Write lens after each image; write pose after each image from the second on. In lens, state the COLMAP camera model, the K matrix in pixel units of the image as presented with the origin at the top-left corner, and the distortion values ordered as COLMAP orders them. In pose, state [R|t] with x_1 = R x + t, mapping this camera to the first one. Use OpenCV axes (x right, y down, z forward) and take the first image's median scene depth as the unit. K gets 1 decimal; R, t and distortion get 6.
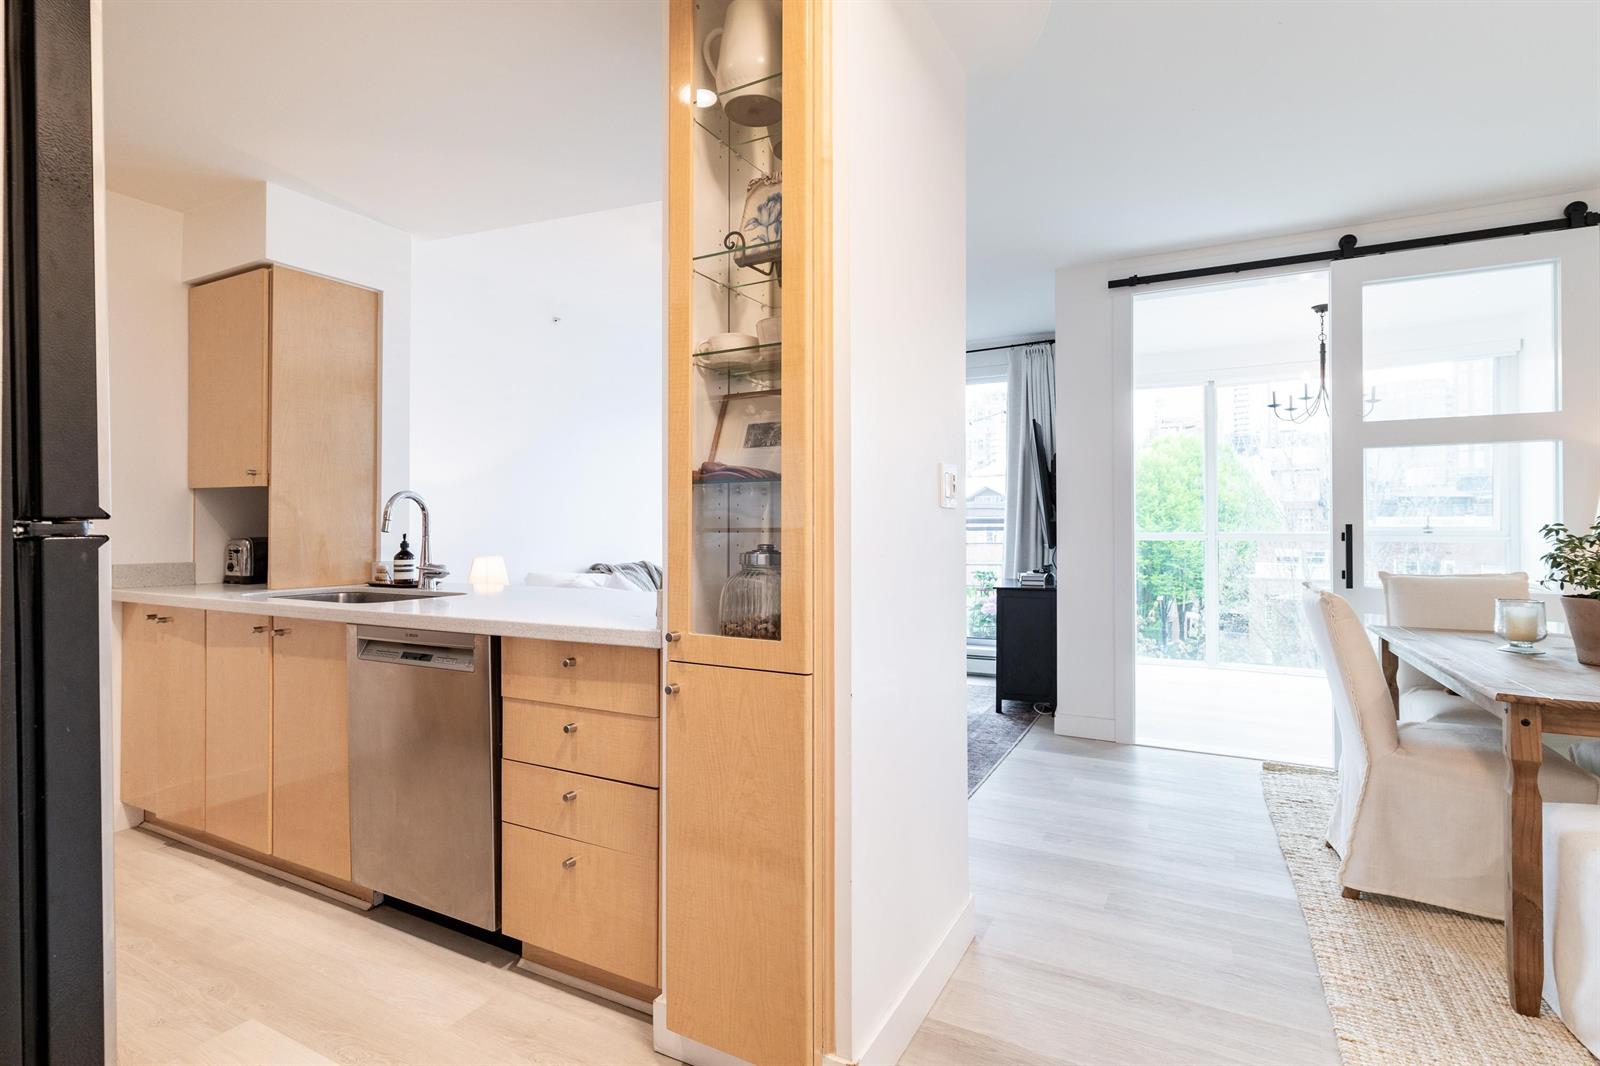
lens RADIAL K [[763.4, 0, 821.9], [0, 763.4, 524.2], [0, 0, 1]] dist [0.006215, -0.001088]
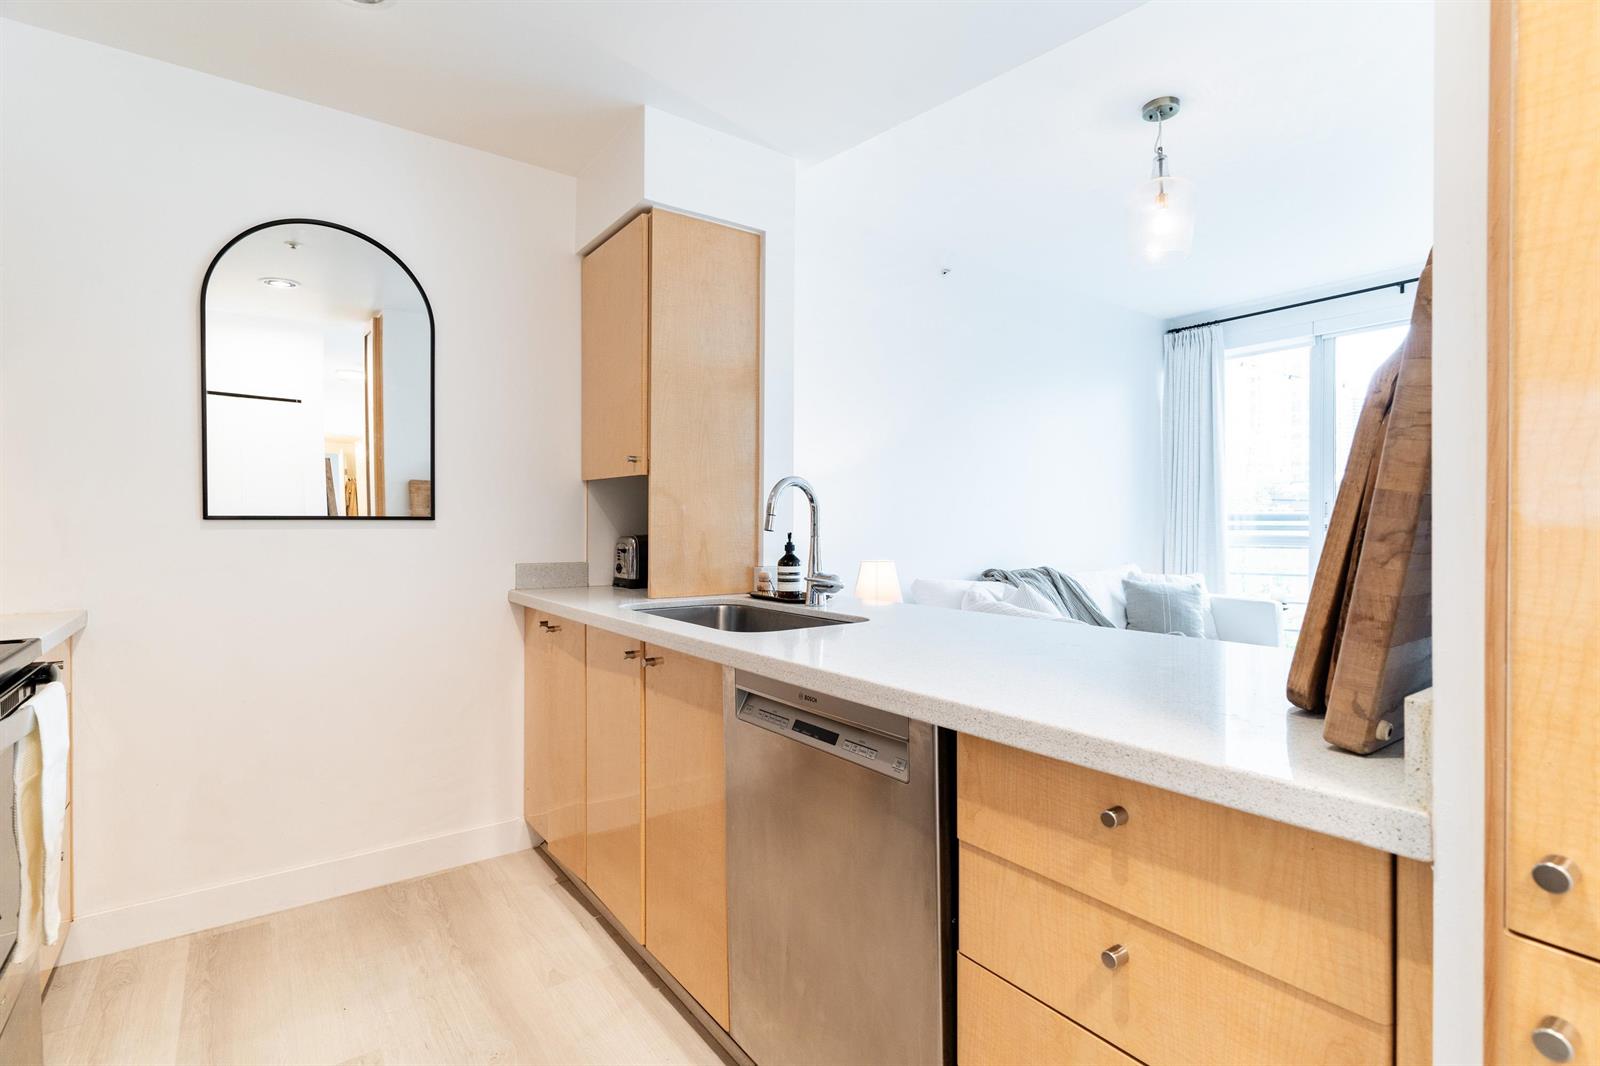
lens RADIAL K [[763.4, 0, 801.0], [0, 763.4, 524.9], [0, 0, 1]] dist [0.006215, -0.001088]
pose [[0.890253, 0.002111, -0.455461, -0.175827], [-0.000289, 0.999992, 0.004070, 0.001374], [0.455466, -0.003491, 0.890246, 0.303680]]
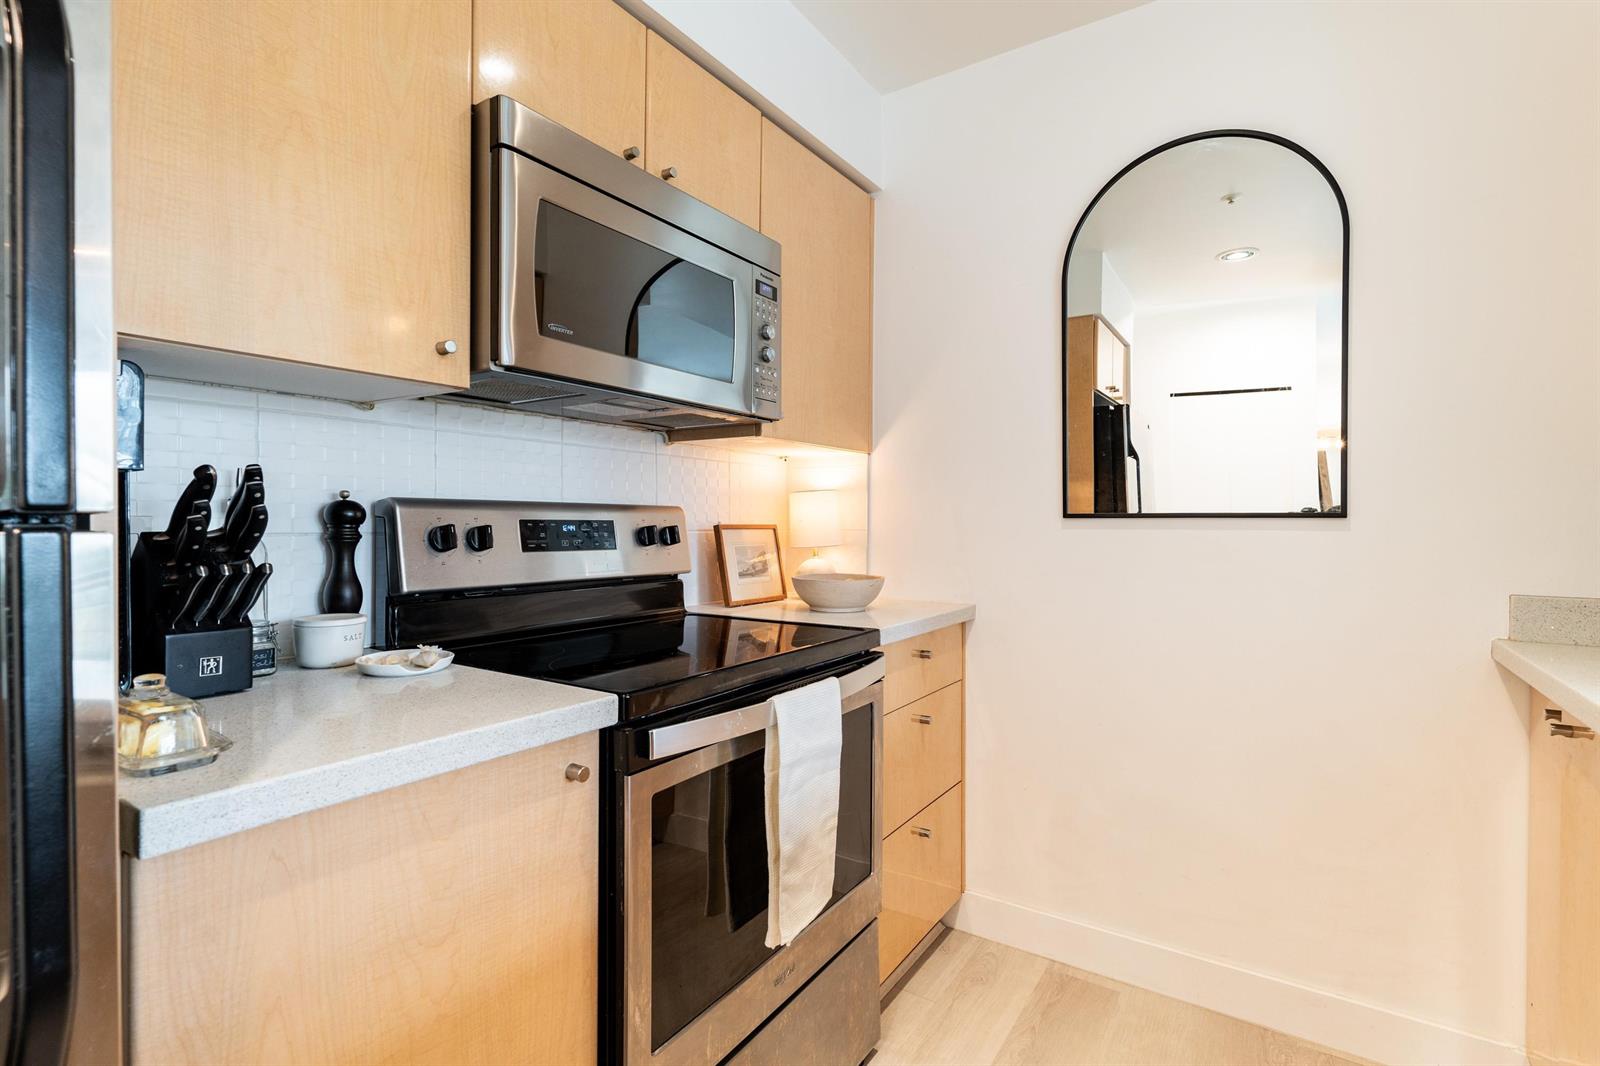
lens RADIAL K [[763.4, 0, 800.3], [0, 763.4, 522.6], [0, 0, 1]] dist [0.006215, -0.001088]
pose [[-0.123028, 0.005473, -0.992388, -0.311292], [-0.000374, 0.999984, 0.005562, 0.000116], [0.992403, 0.001055, -0.123024, 0.533330]]
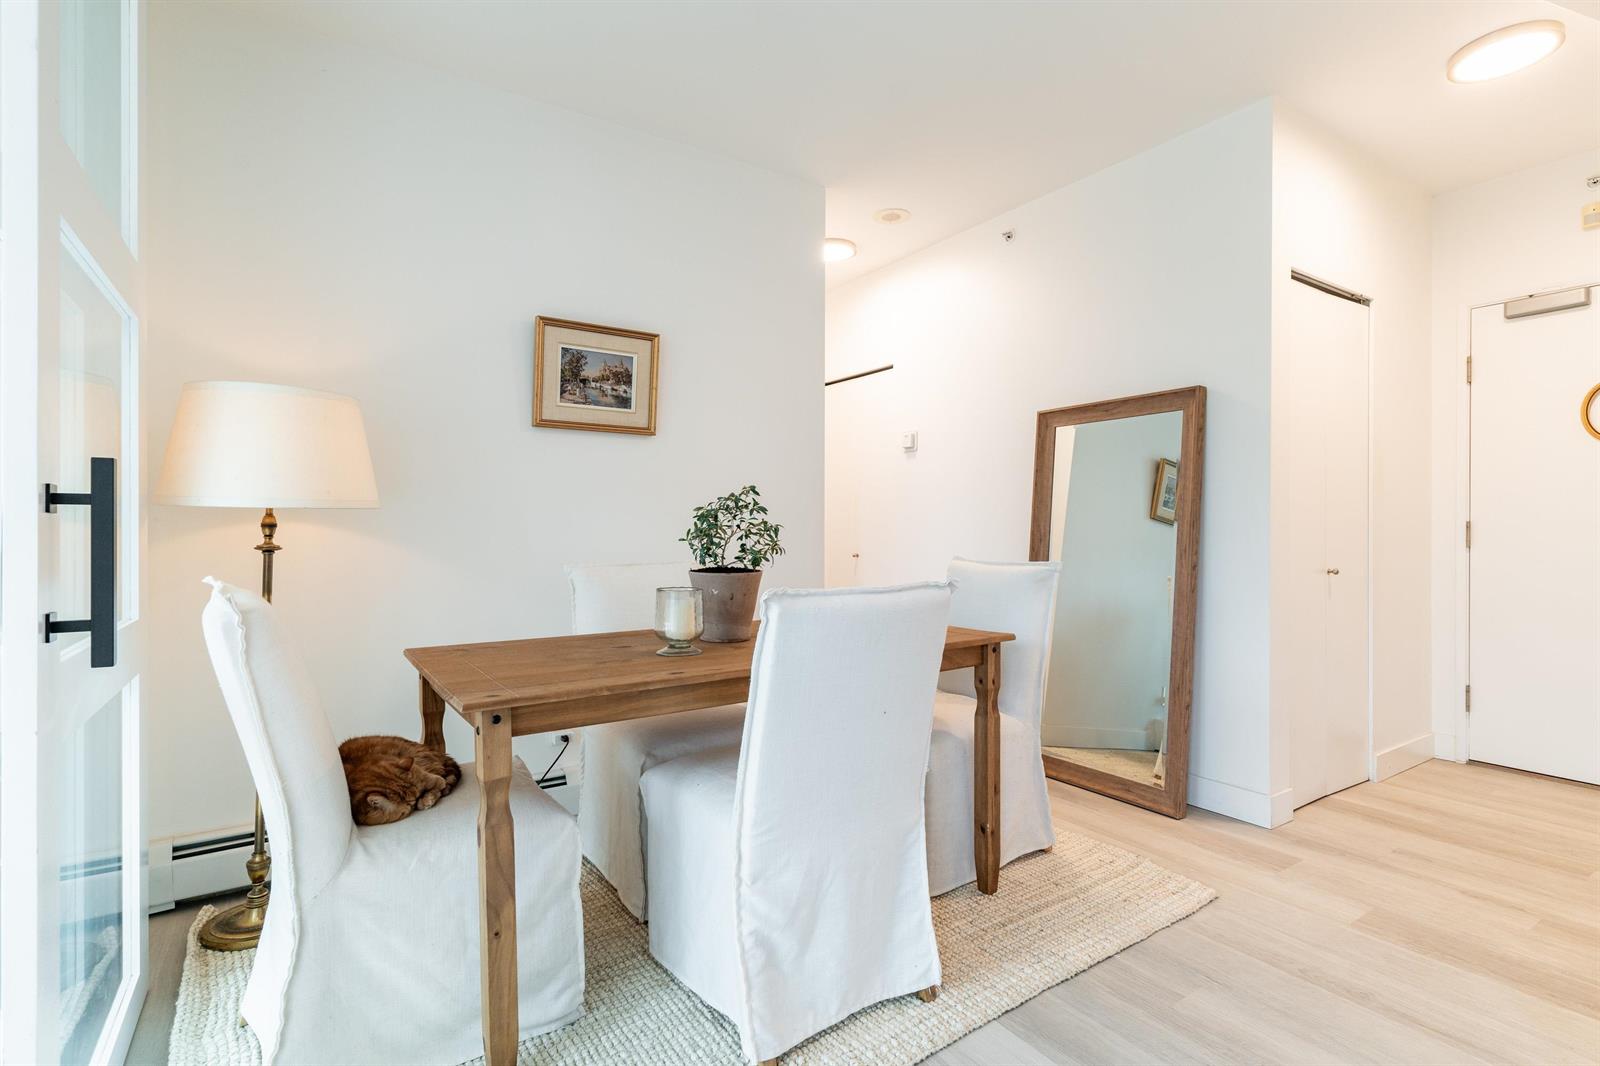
lens RADIAL K [[763.4, 0, 800.7], [0, 763.4, 539.8], [0, 0, 1]] dist [0.006215, -0.001088]
pose [[-0.864959, -0.007274, 0.501790, 0.332082], [-0.003062, 0.999953, 0.009217, 0.034459], [-0.501833, 0.006435, -0.864941, 1.341458]]
